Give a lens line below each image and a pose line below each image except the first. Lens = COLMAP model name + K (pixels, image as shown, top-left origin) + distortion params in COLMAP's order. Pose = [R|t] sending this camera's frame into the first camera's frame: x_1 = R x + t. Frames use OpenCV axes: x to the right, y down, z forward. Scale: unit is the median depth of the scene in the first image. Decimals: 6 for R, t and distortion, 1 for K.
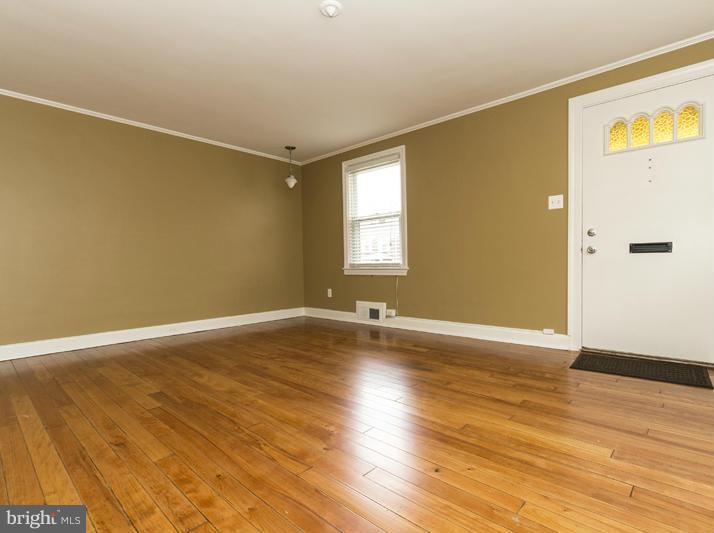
lens RADIAL K [[366.0, 0, 358.1], [0, 366.0, 275.7], [0, 0, 1]] dist [-0.001208, -0.000164]
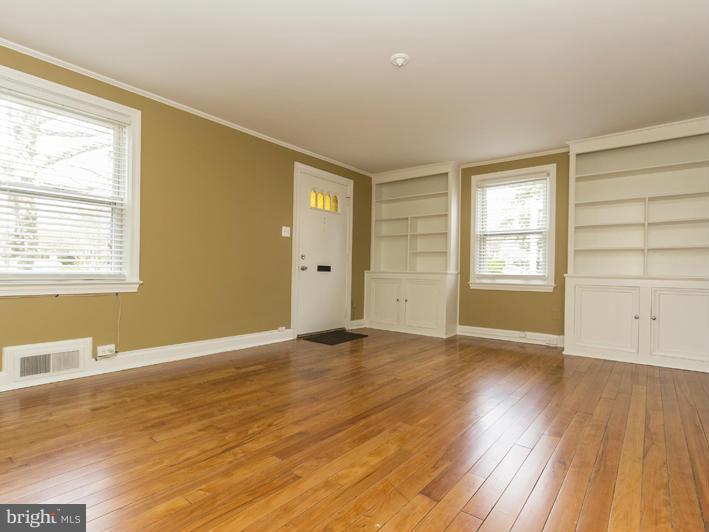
lens RADIAL K [[370.0, 0, 360.9], [0, 370.0, 267.7], [0, 0, 1]] dist [0.003455, 0.001283]
pose [[-0.086527, 0.025850, 0.995914, -0.912862], [0.016454, 0.999564, -0.024515, -0.031841], [-0.996114, 0.014265, -0.086915, 0.911534]]
